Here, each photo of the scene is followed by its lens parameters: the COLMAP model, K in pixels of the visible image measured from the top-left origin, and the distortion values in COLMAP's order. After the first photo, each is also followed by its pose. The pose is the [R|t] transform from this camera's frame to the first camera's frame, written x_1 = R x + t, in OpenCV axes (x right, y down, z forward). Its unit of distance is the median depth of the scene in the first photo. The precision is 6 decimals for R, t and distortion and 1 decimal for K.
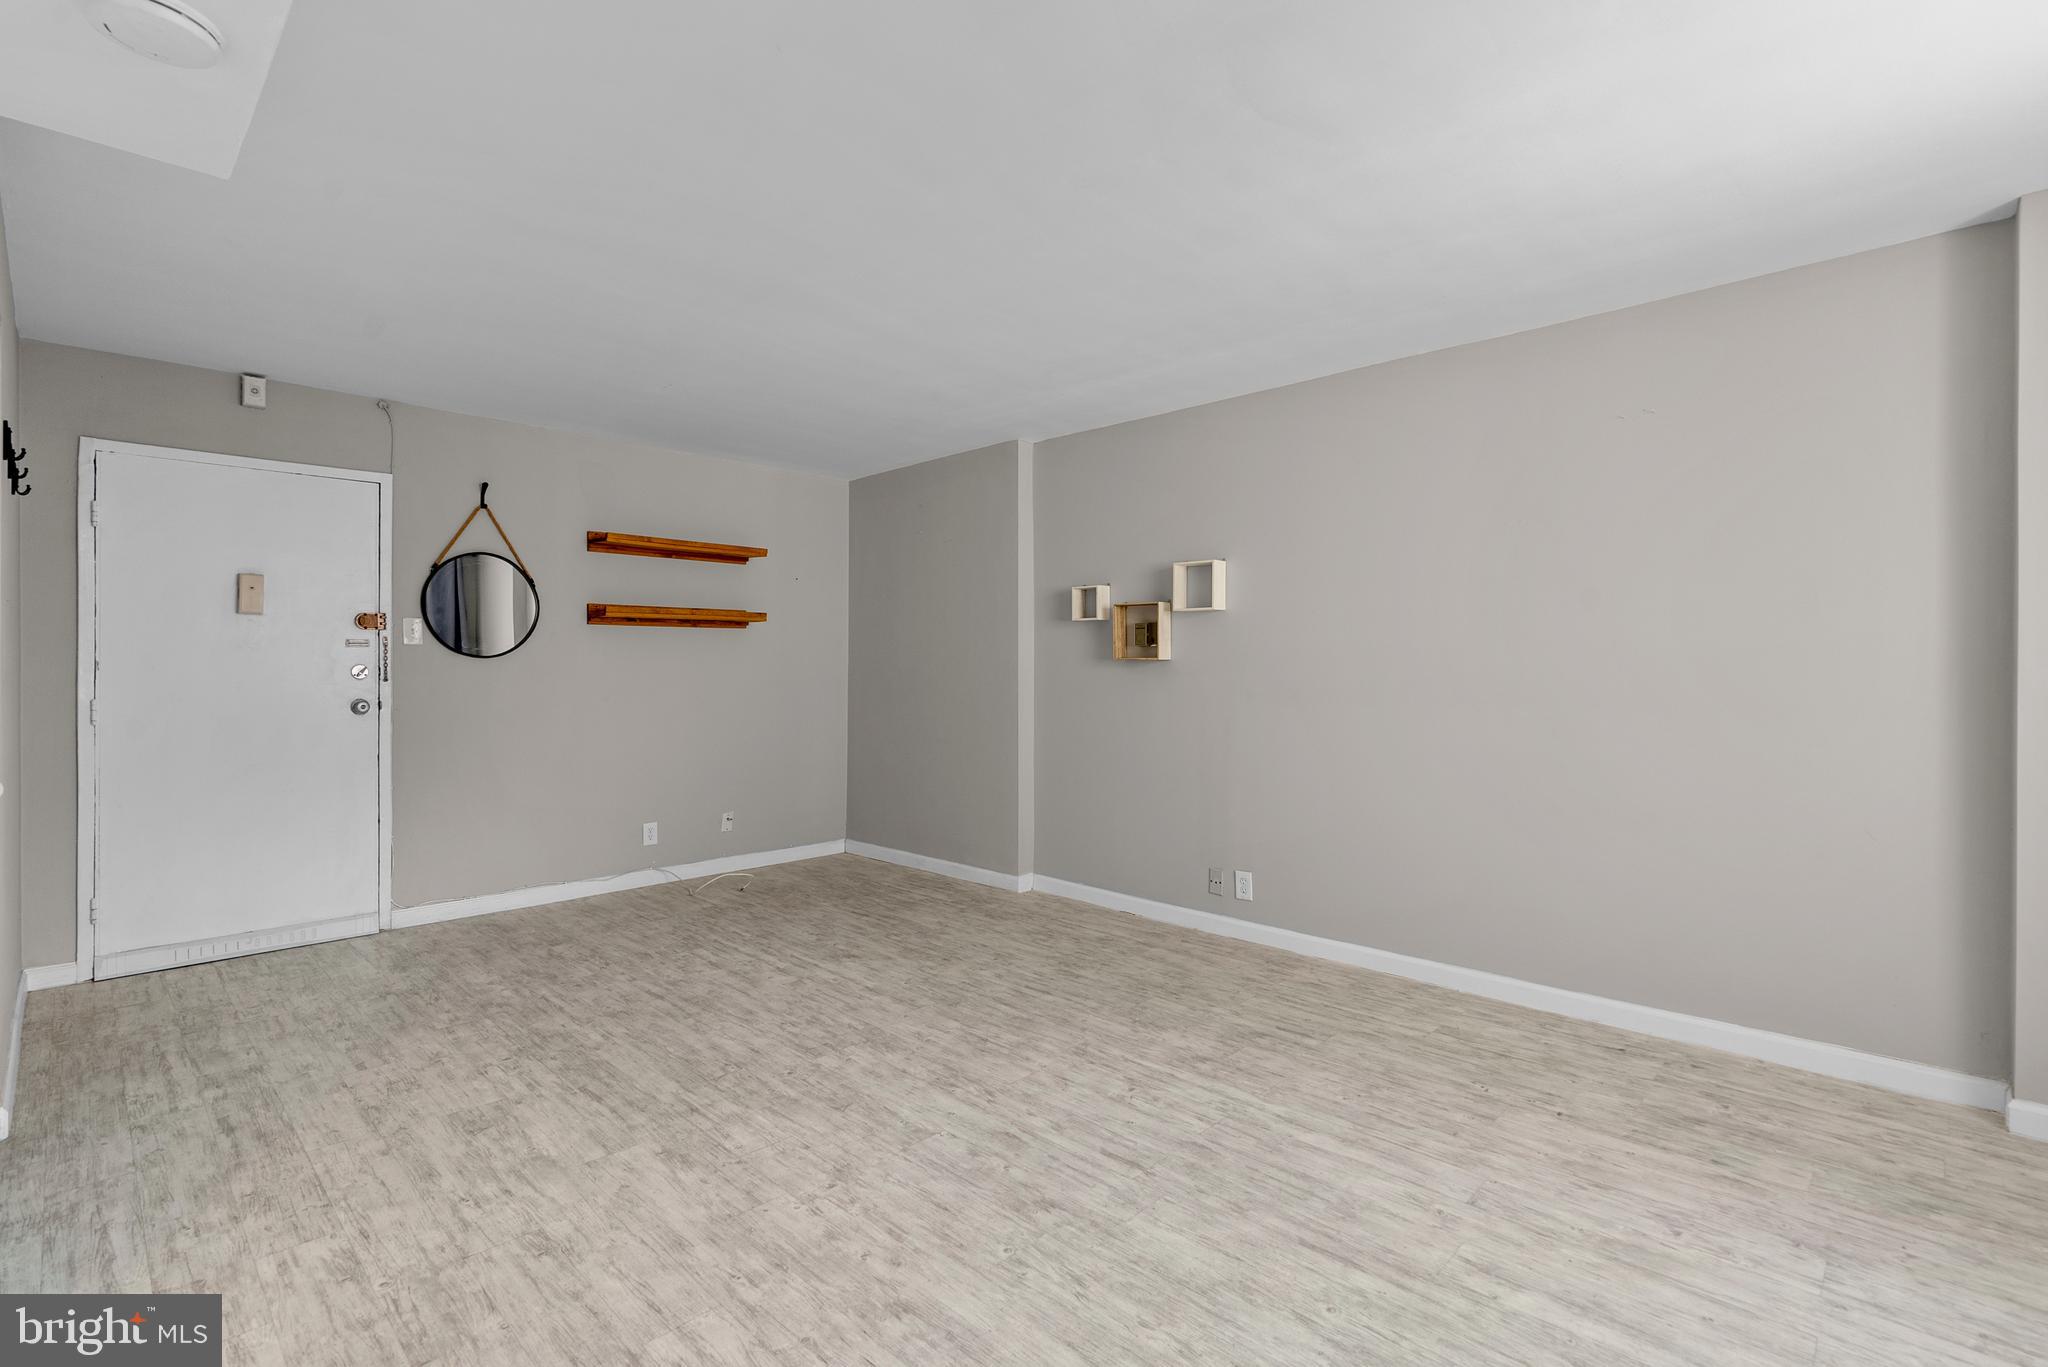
lens RADIAL K [[935.3, 0, 1030.3], [0, 935.3, 669.0], [0, 0, 1]] dist [-0.008386, 0.004795]
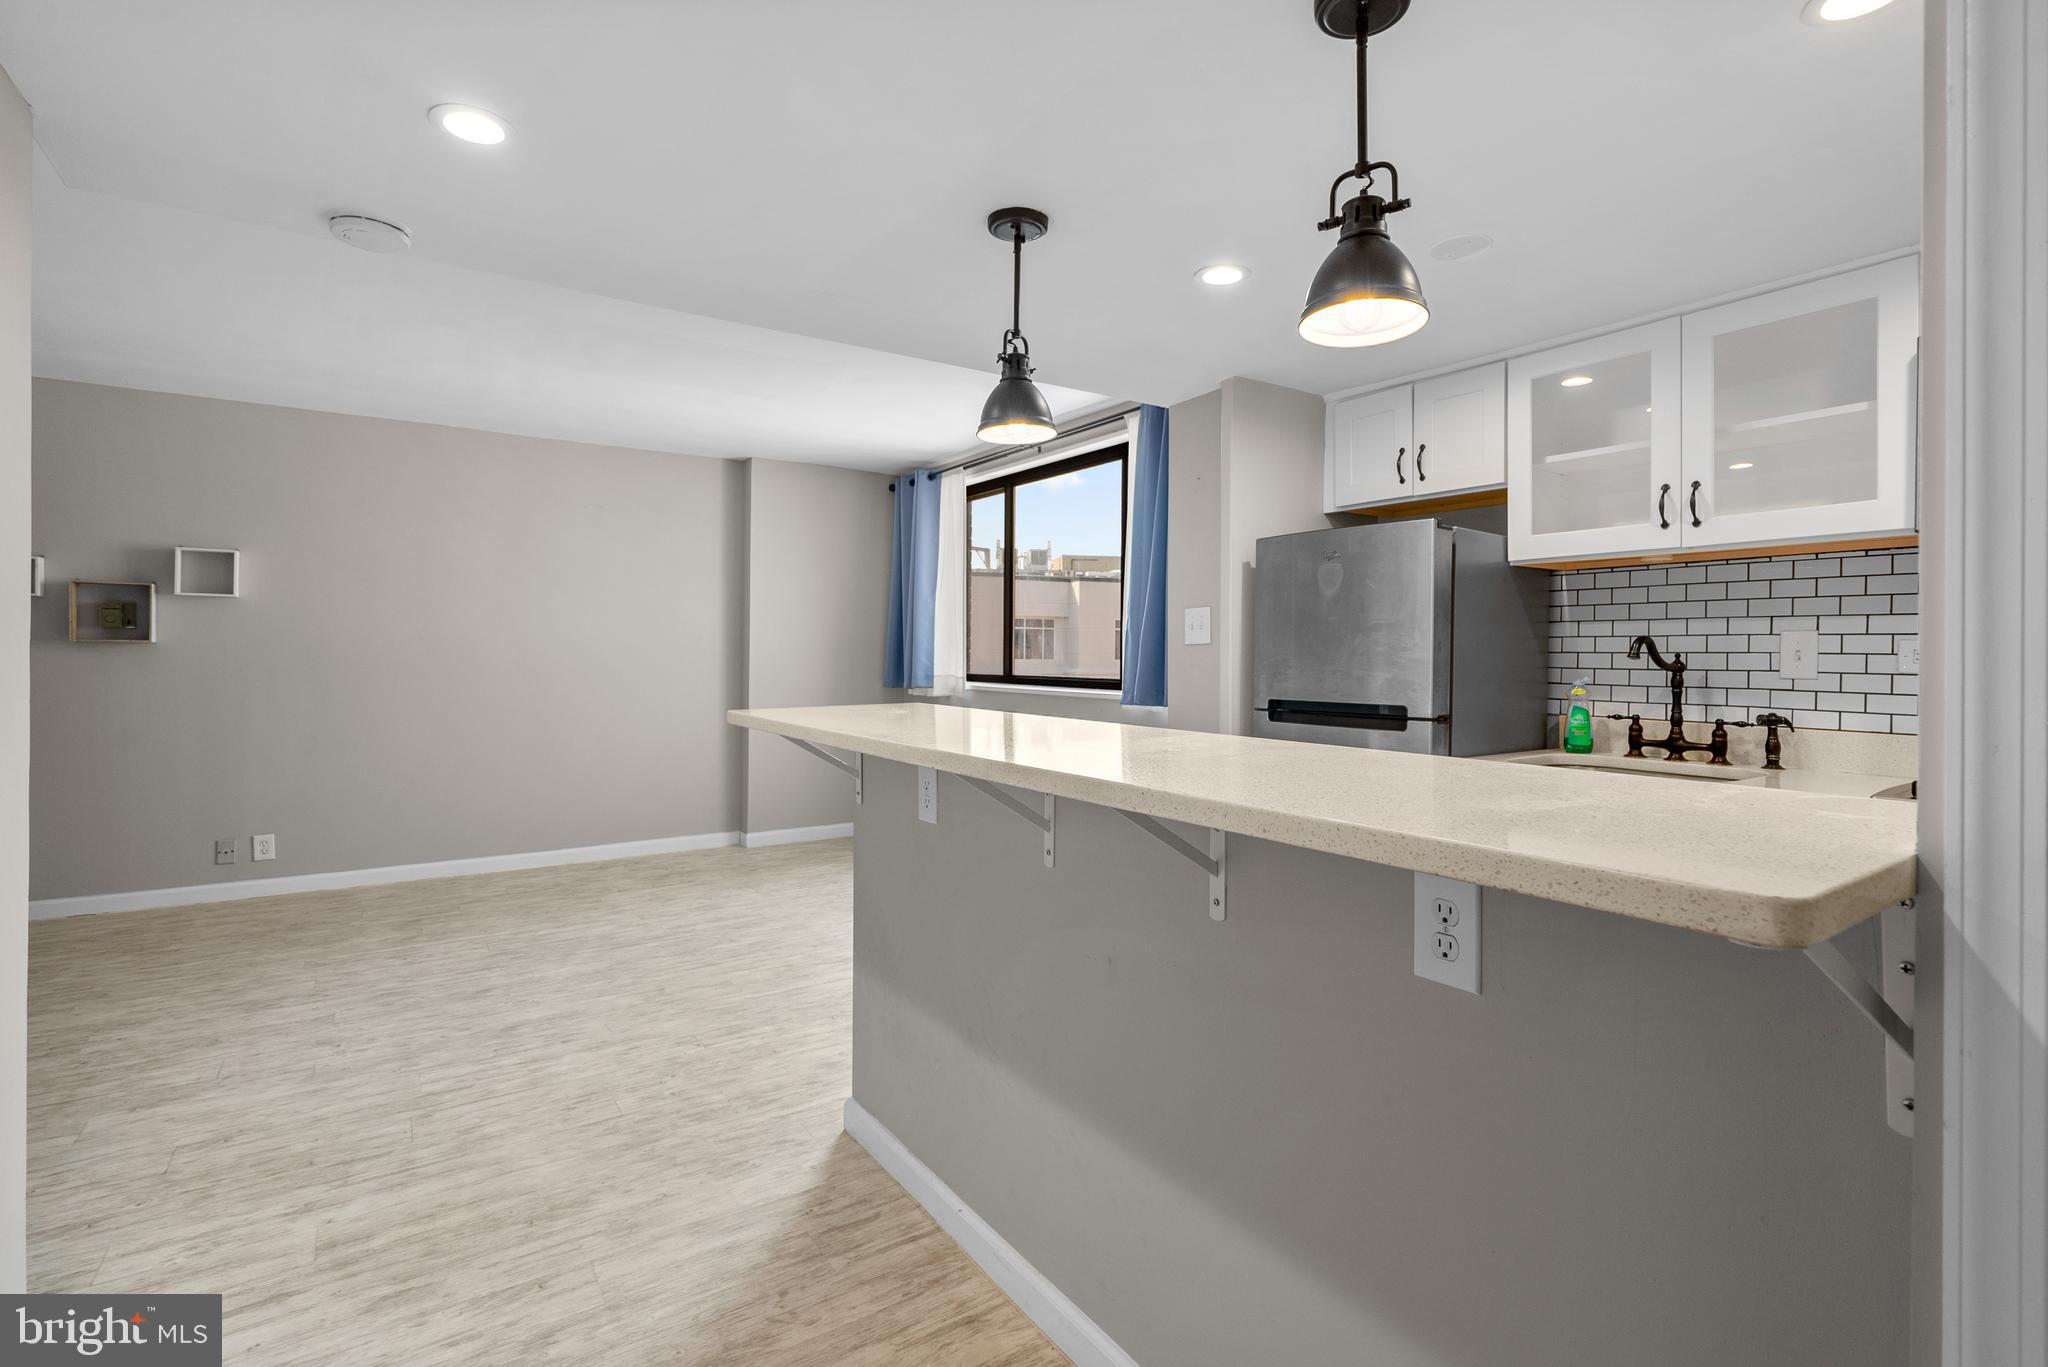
lens RADIAL K [[956.6, 0, 1028.8], [0, 956.6, 650.5], [0, 0, 1]] dist [0.003320, 0.001181]
pose [[0.204655, 0.004719, 0.978823, -0.877313], [-0.003997, 0.999984, -0.003985, -0.001299], [-0.978826, -0.003097, 0.204671, -0.150945]]
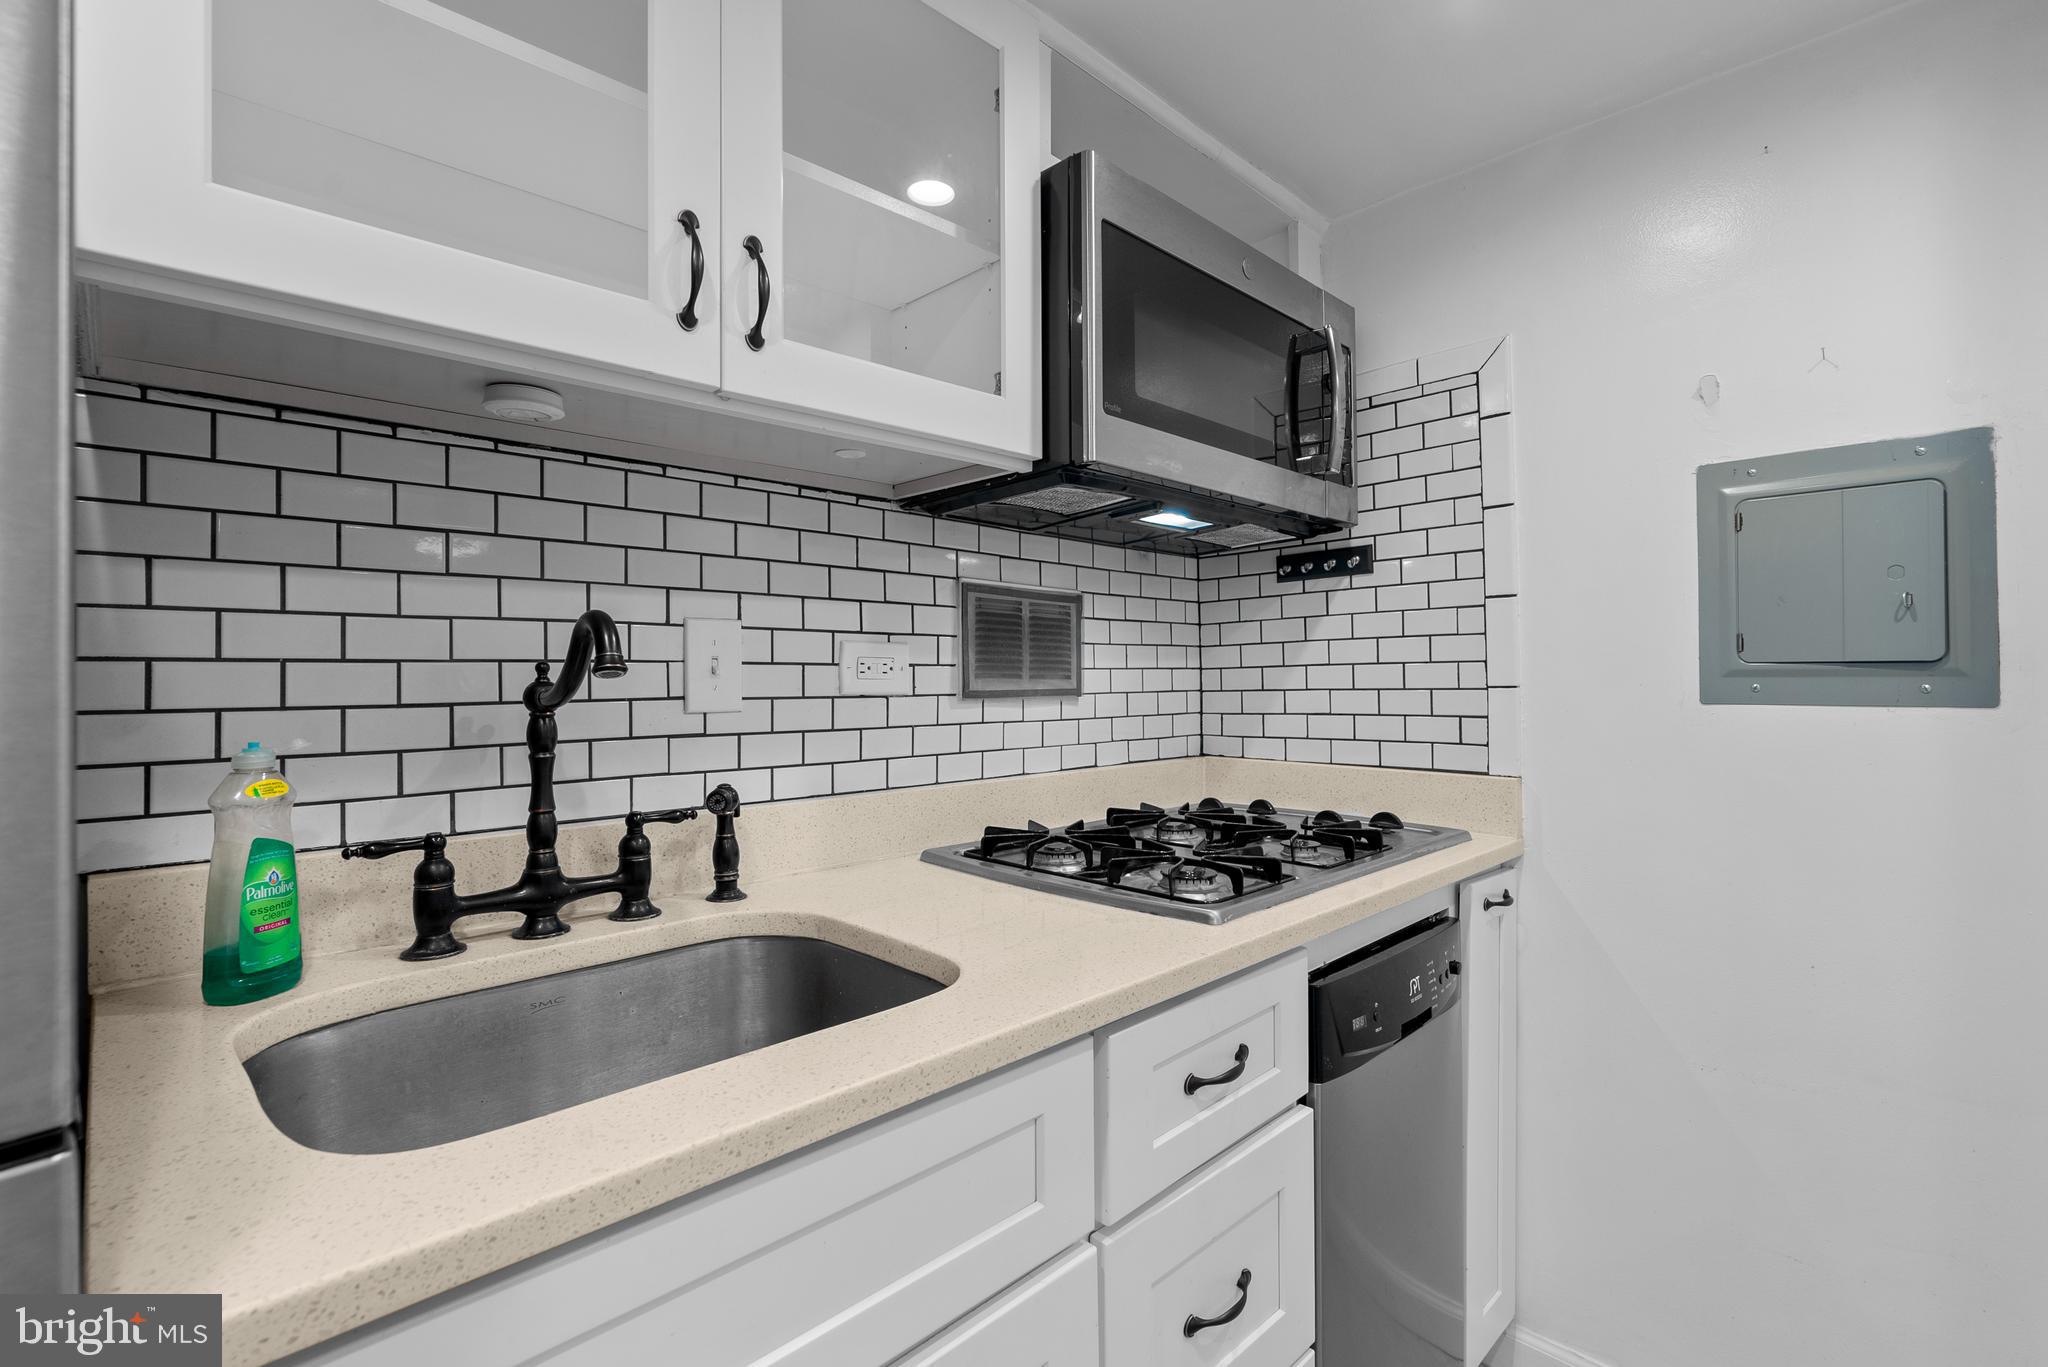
lens RADIAL K [[929.0, 0, 1023.1], [0, 929.0, 663.2], [0, 0, 1]] dist [-0.001727, 0.000153]
pose [[-0.999511, 0.005167, 0.030848, -0.165037], [0.004862, 0.999939, -0.009965, 0.000125], [-0.030897, -0.009810, -0.999474, -0.213884]]
